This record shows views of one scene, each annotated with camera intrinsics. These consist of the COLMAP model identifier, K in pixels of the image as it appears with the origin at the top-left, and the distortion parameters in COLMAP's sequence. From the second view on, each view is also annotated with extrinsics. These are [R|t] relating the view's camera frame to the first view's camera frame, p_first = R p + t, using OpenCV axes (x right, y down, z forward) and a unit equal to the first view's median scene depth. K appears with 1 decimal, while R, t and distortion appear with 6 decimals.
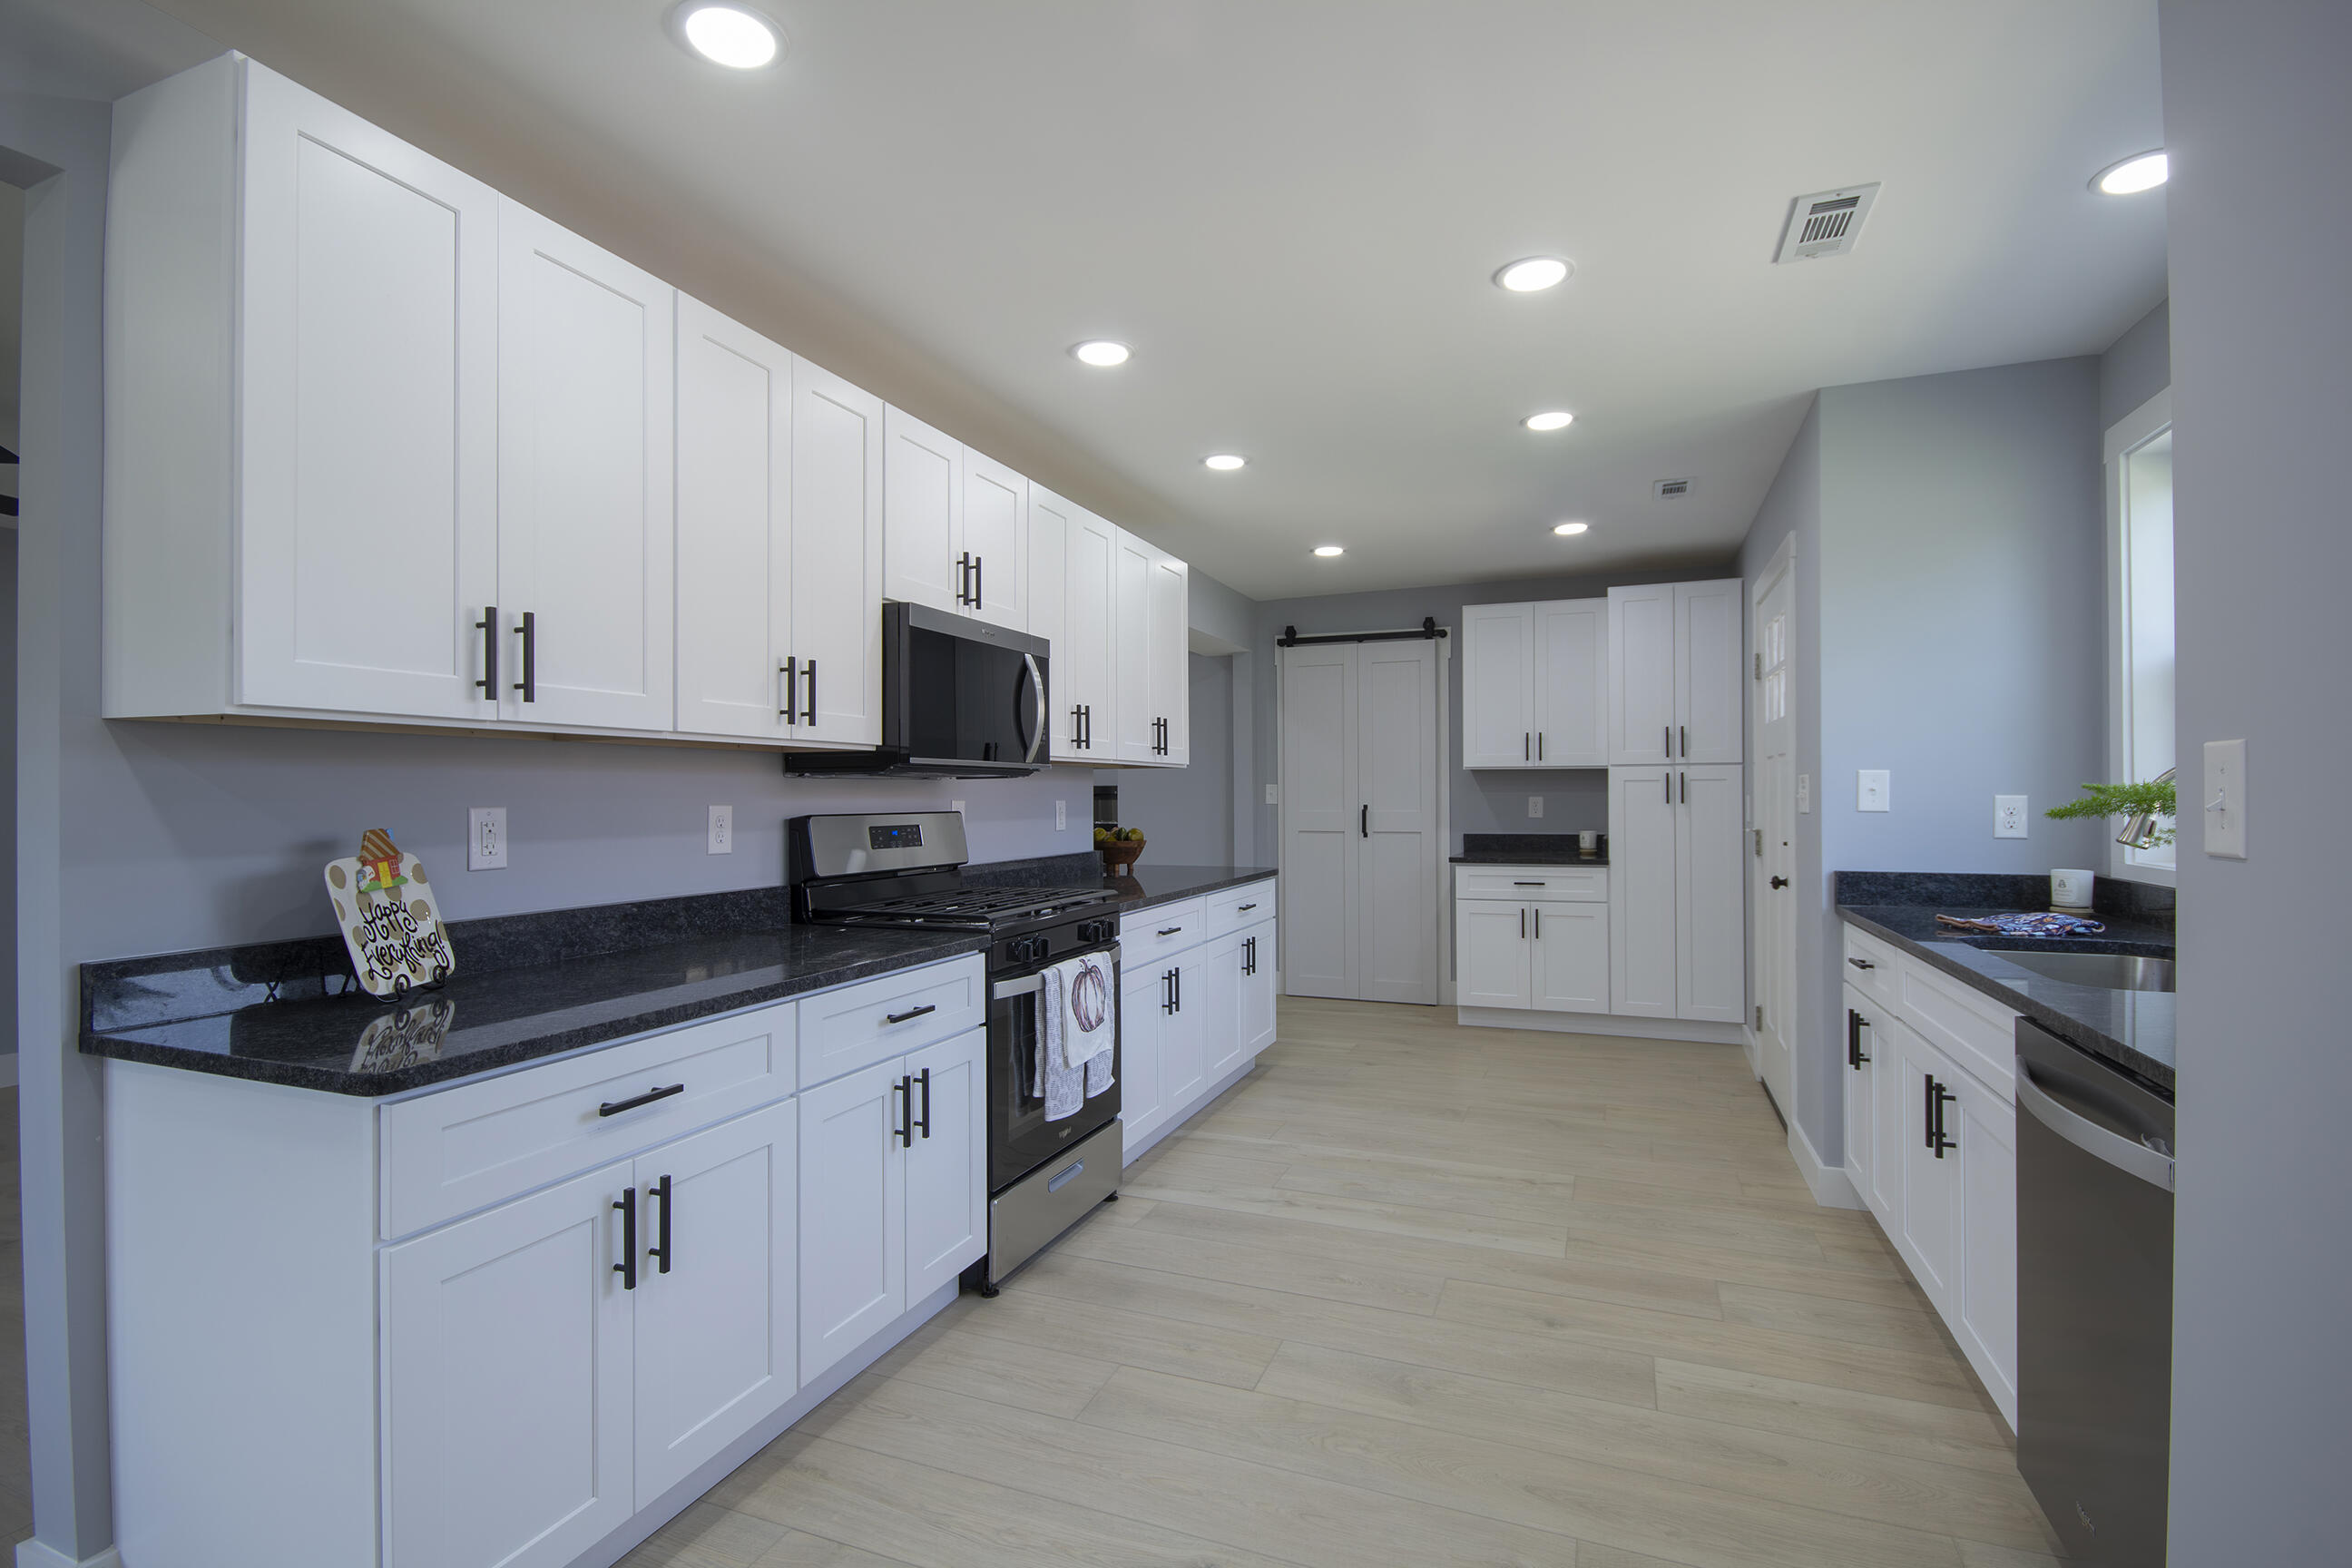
lens RADIAL K [[1086.3, 0, 1164.3], [0, 1086.3, 787.8], [0, 0, 1]] dist [0.000685, -0.000577]
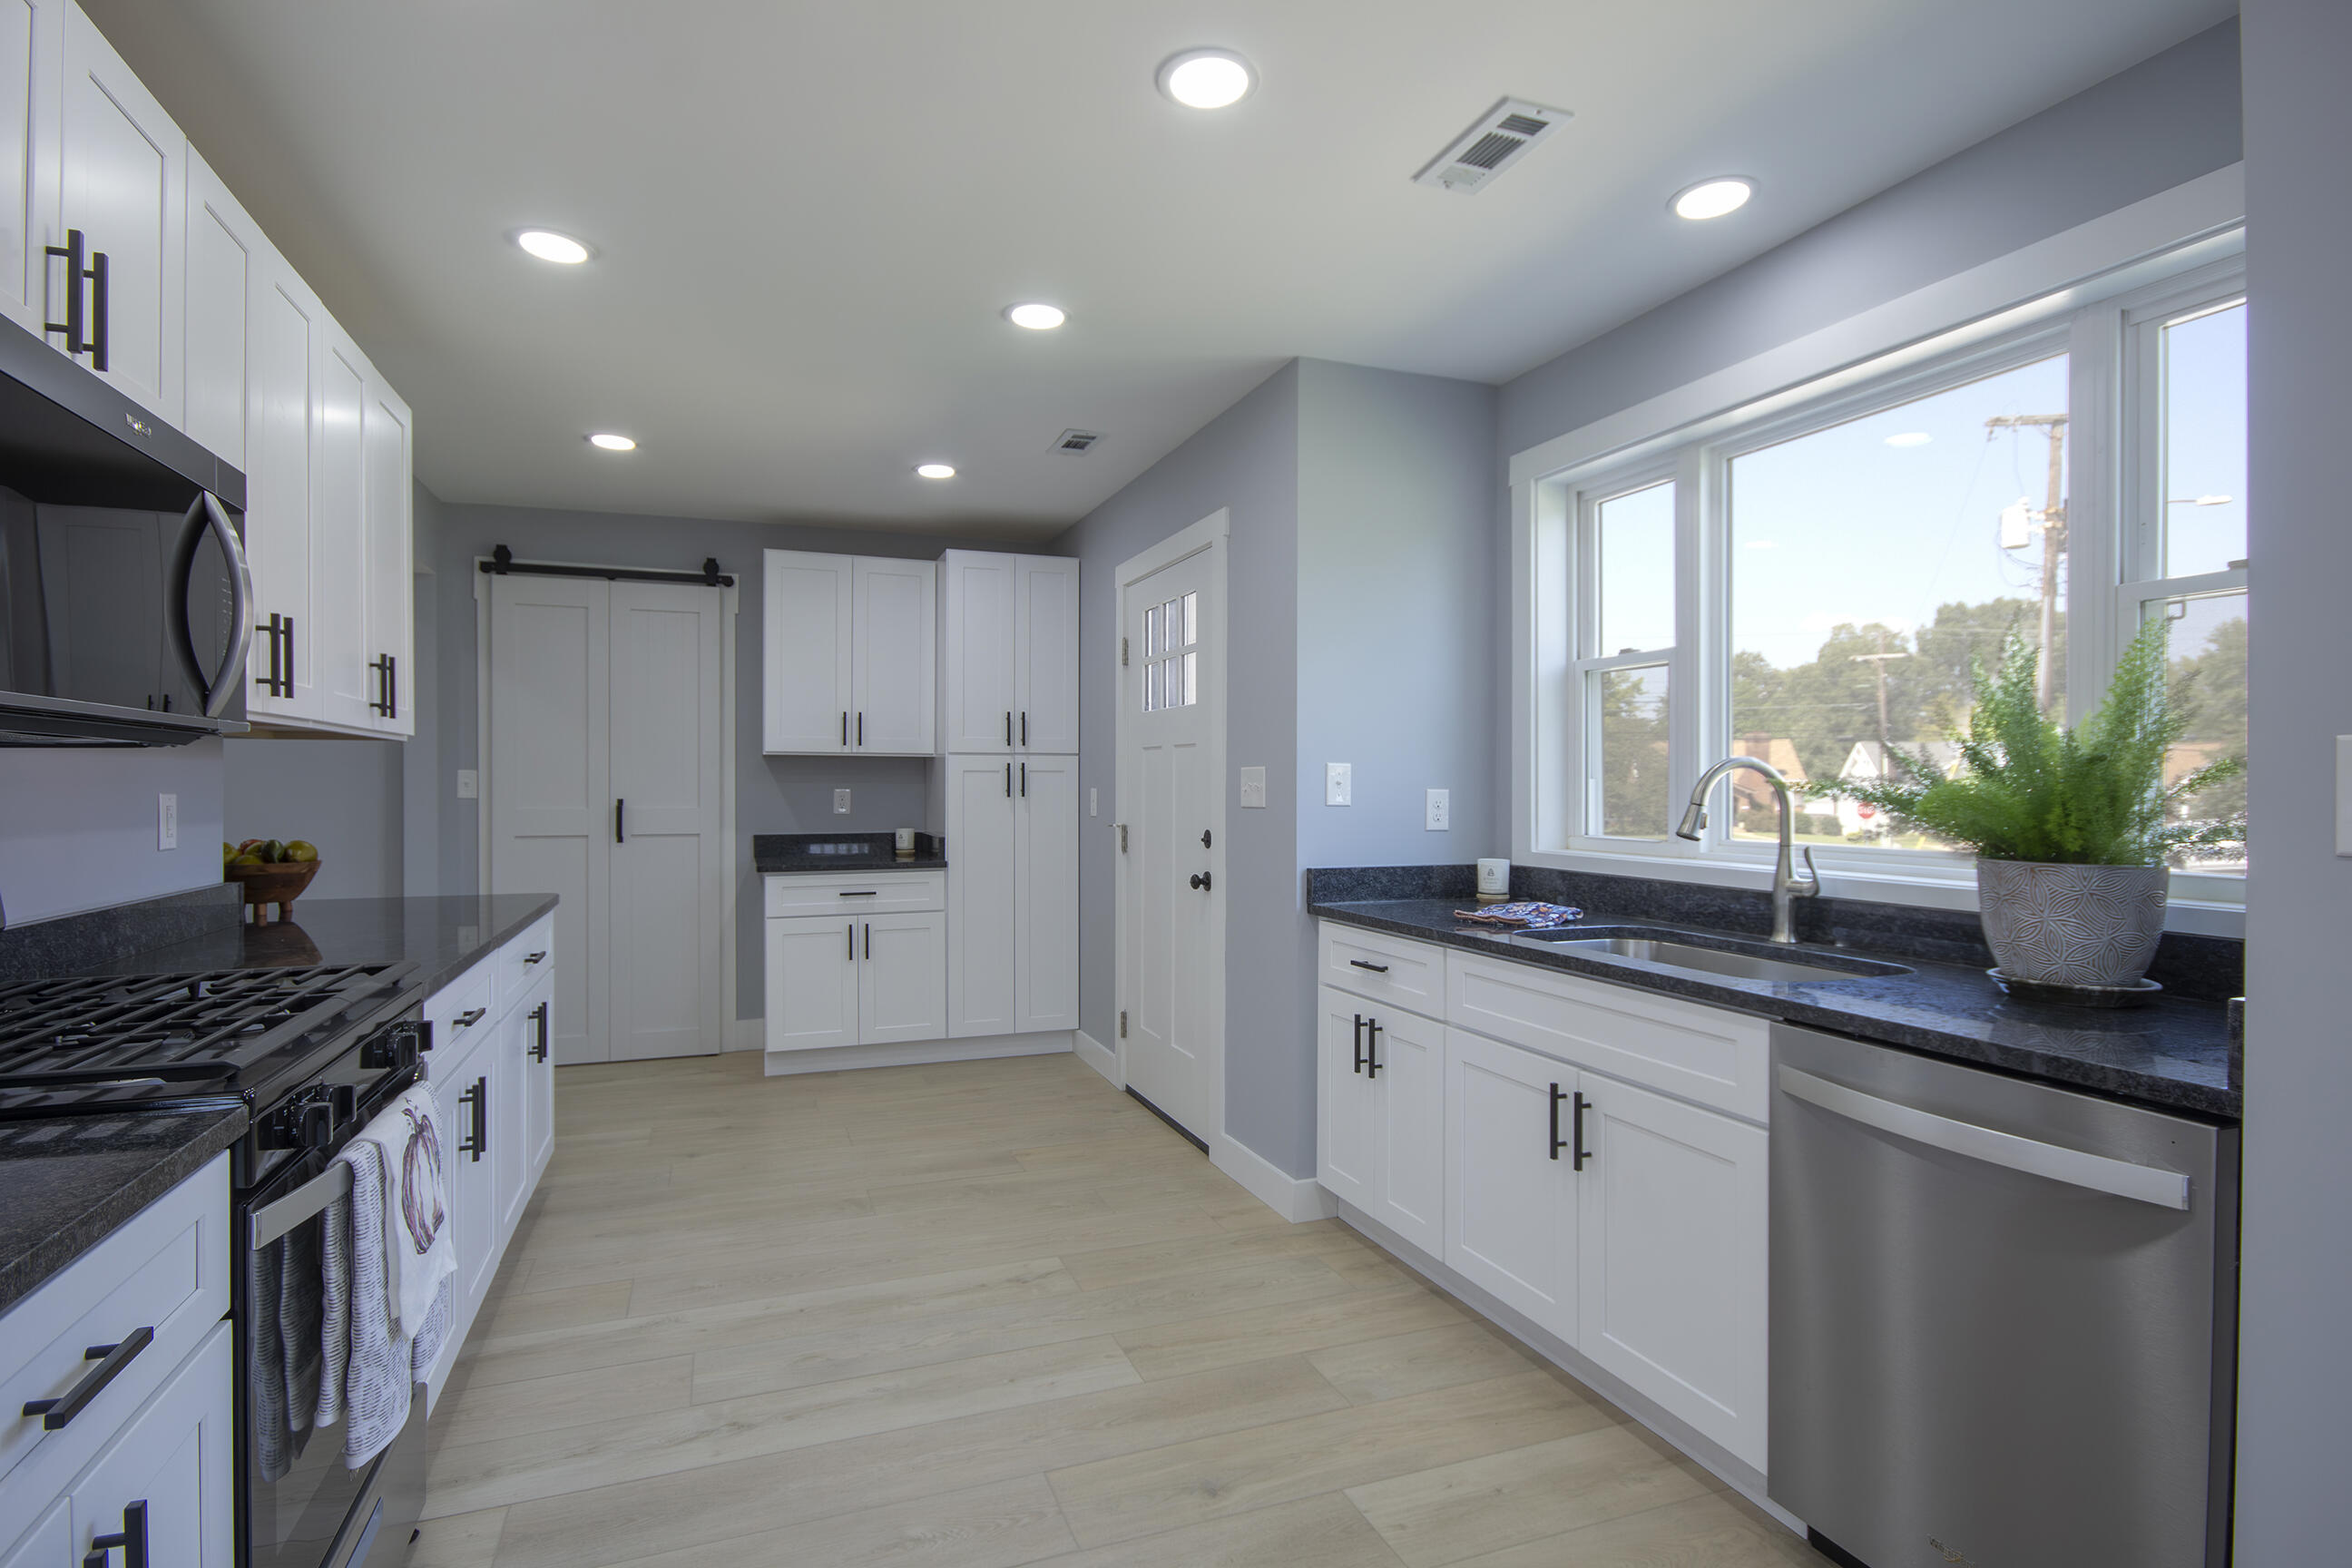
lens RADIAL K [[1167.2, 0, 1167.3], [0, 1167.2, 785.7], [0, 0, 1]] dist [-0.000626, 0.000576]
pose [[0.738107, 0.004778, 0.674667, -0.132259], [-0.008699, 0.999959, 0.002435, 0.002173], [-0.674628, -0.007666, 0.738118, 0.265936]]
